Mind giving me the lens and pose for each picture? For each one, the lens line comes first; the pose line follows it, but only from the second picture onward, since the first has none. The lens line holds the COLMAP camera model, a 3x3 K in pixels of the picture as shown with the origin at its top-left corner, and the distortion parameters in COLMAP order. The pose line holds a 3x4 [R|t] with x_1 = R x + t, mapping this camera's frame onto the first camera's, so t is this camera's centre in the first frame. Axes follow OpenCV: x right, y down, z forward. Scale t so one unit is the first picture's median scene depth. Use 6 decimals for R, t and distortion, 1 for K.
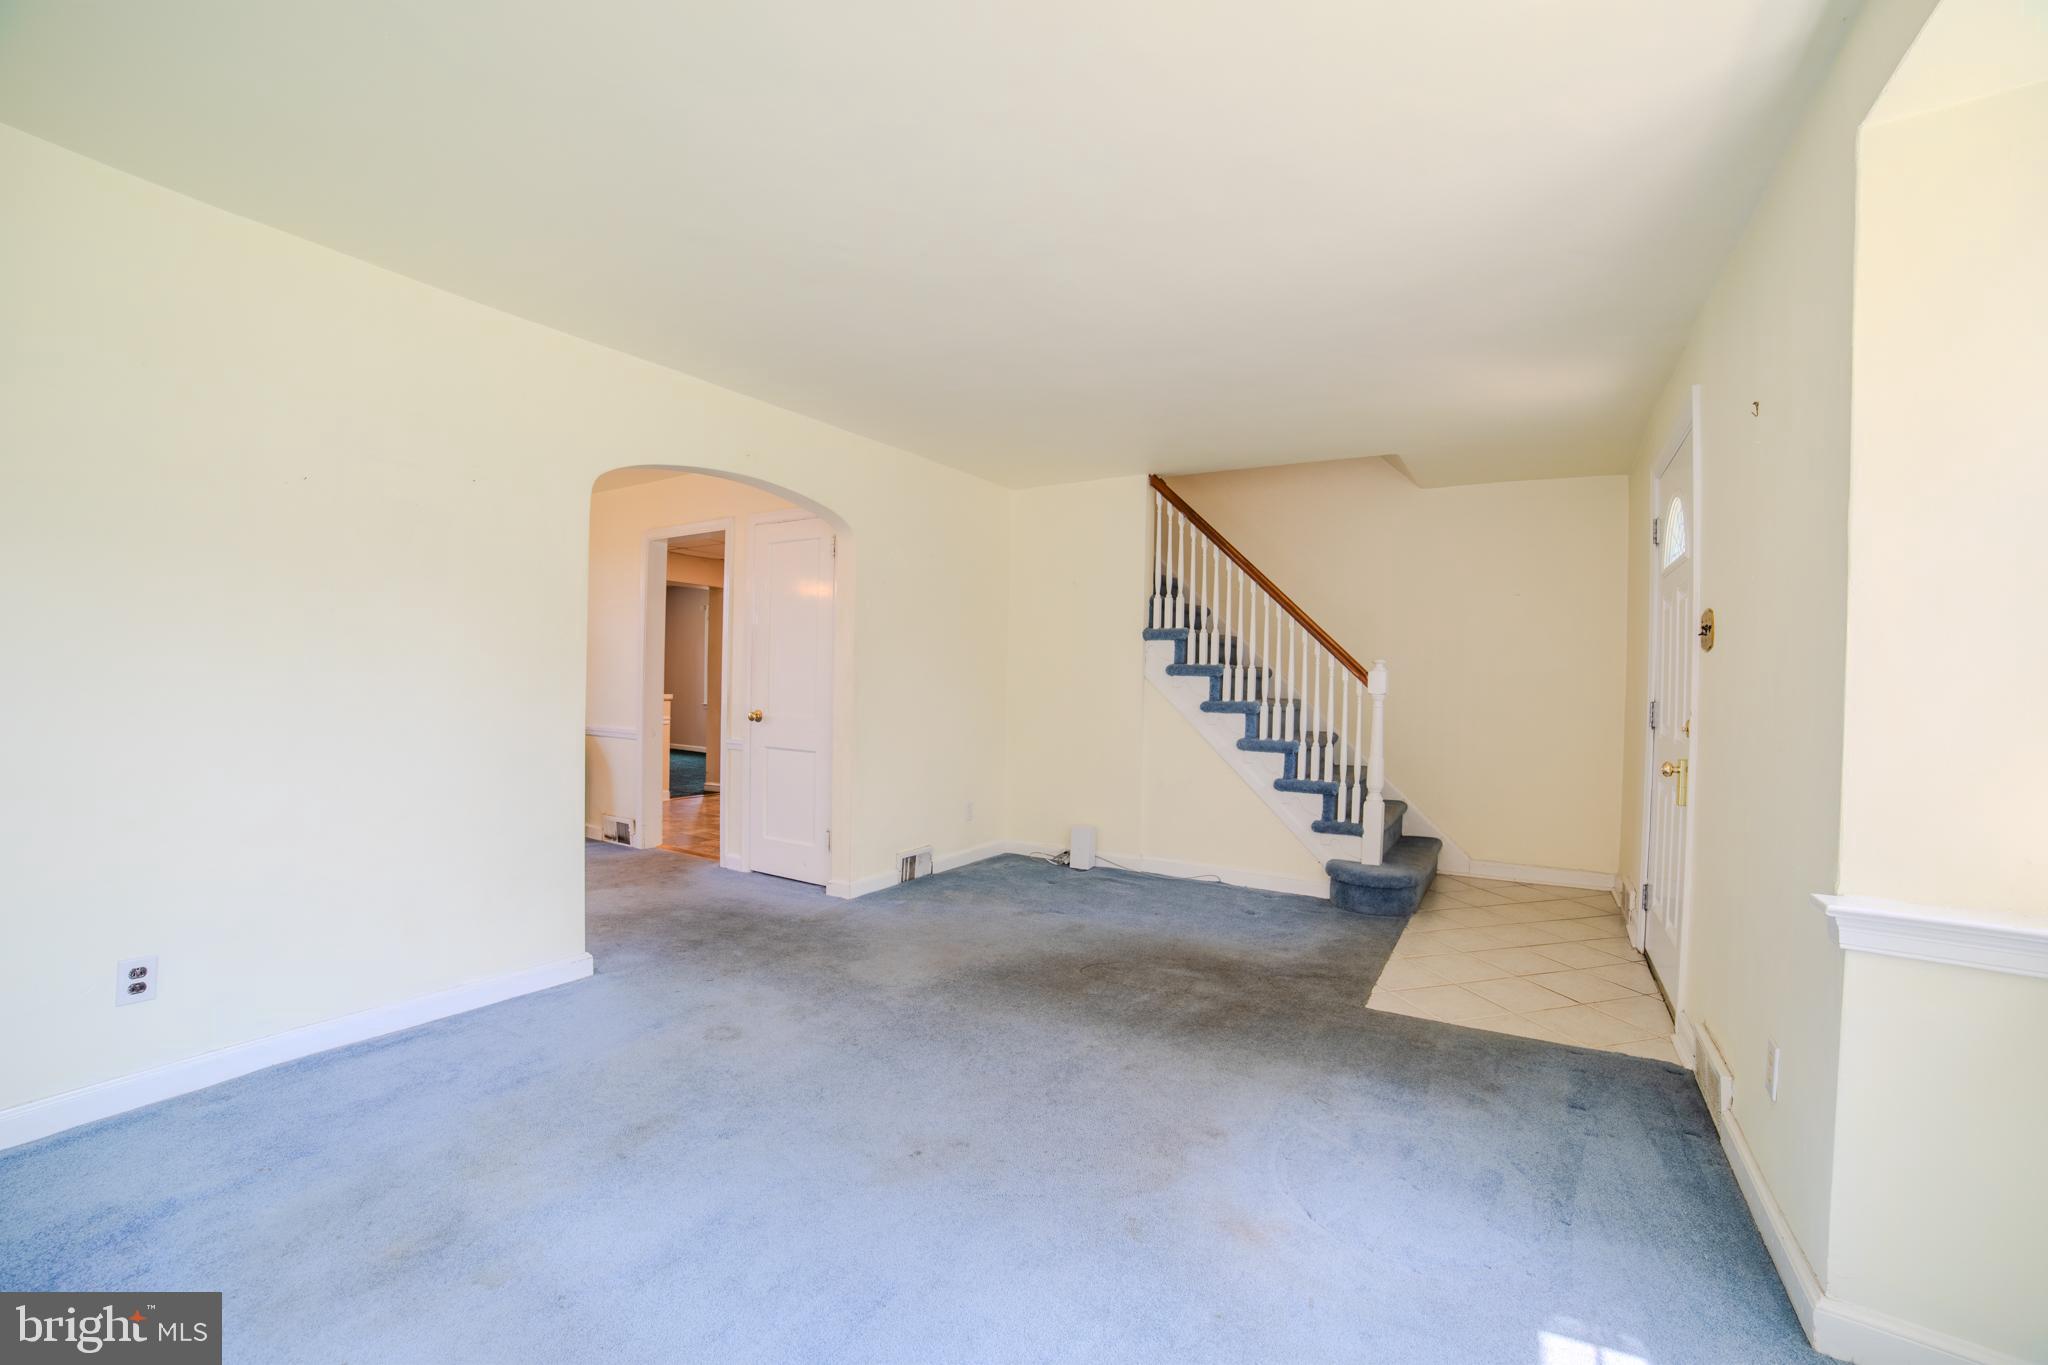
lens RADIAL K [[840.2, 0, 1019.0], [0, 840.2, 689.2], [0, 0, 1]] dist [-0.094604, 0.035265]
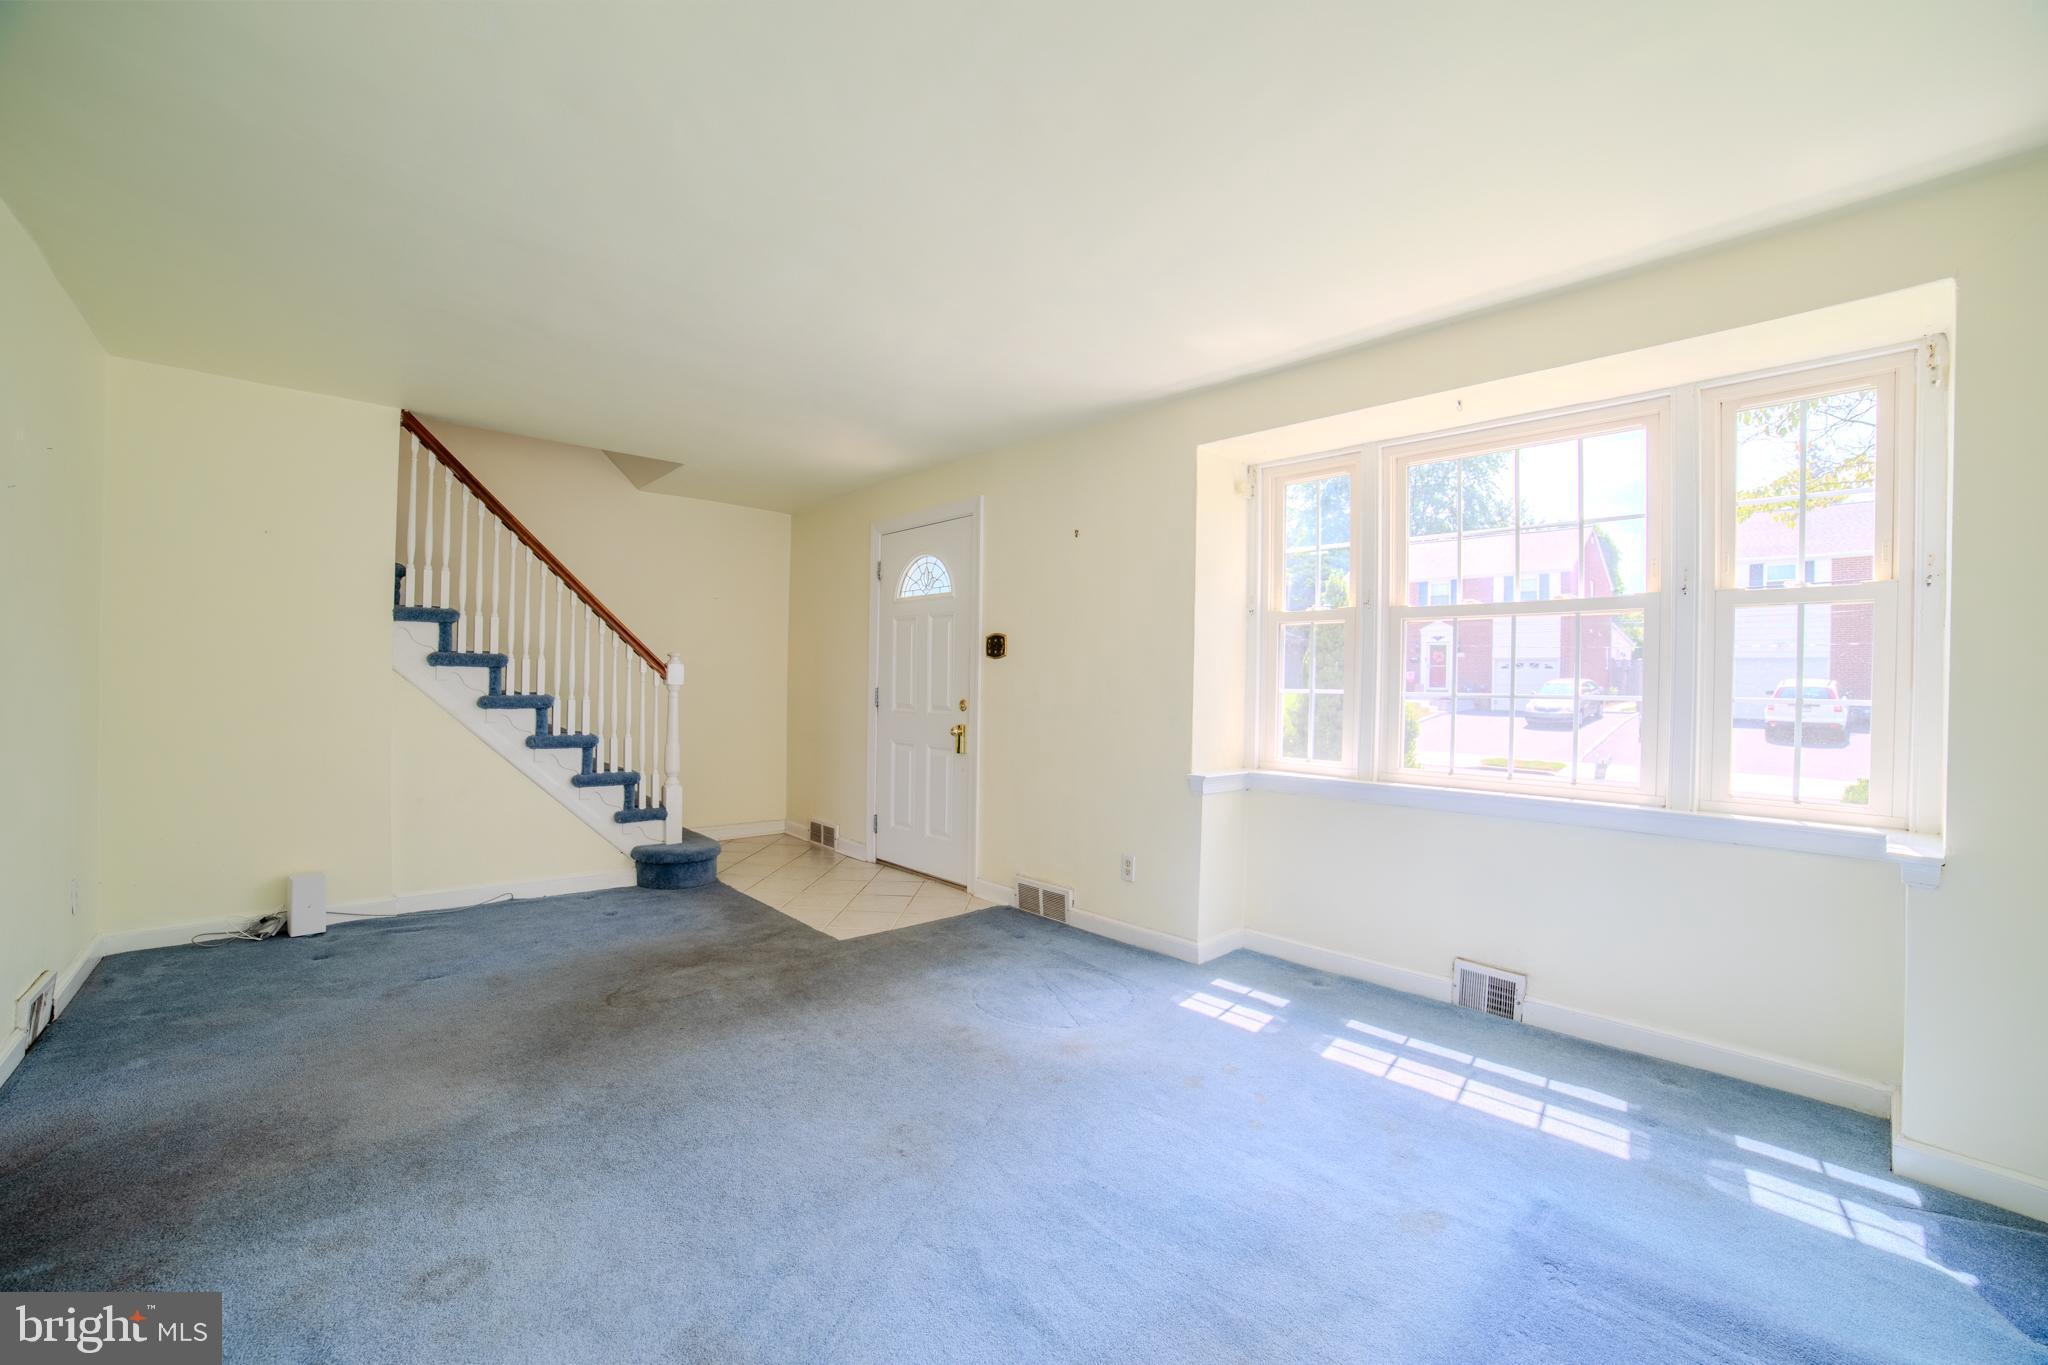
lens RADIAL K [[840.2, 0, 1019.0], [0, 840.2, 689.2], [0, 0, 1]] dist [-0.094604, 0.035265]
pose [[0.264550, -0.018073, 0.964203, -0.595971], [-0.008297, 0.999745, 0.021015, -0.020215], [-0.964336, -0.013559, 0.264332, 0.332450]]
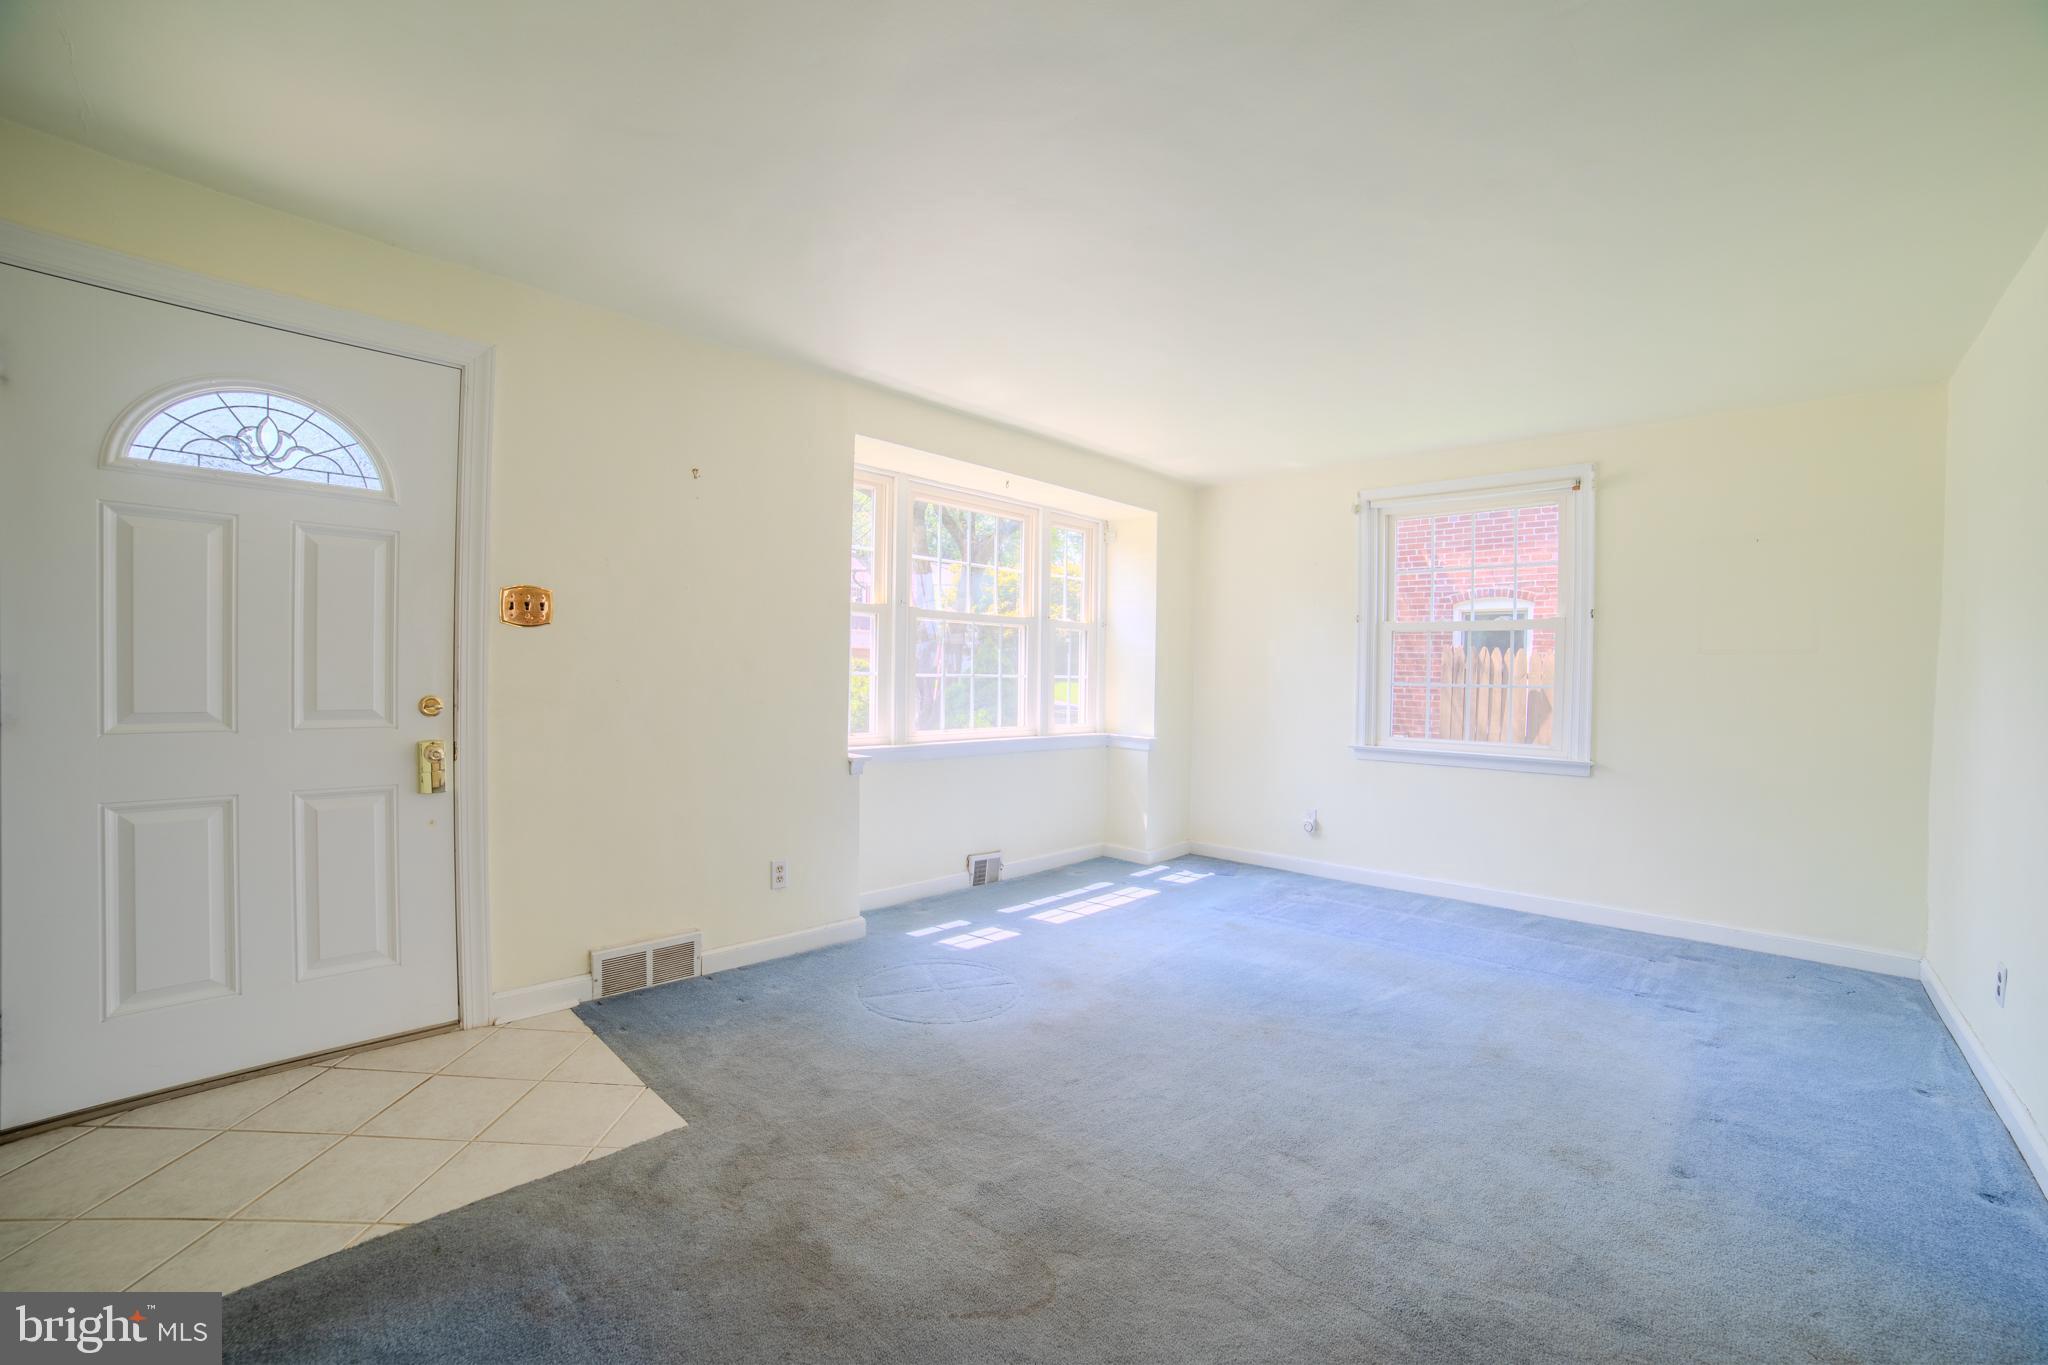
lens RADIAL K [[840.2, 0, 1019.0], [0, 840.2, 689.2], [0, 0, 1]] dist [-0.094604, 0.035265]
pose [[-0.977449, -0.041252, 0.207101, 0.007634], [-0.035754, 0.998903, 0.030224, -0.020803], [-0.208121, 0.022138, -0.977853, 1.341298]]
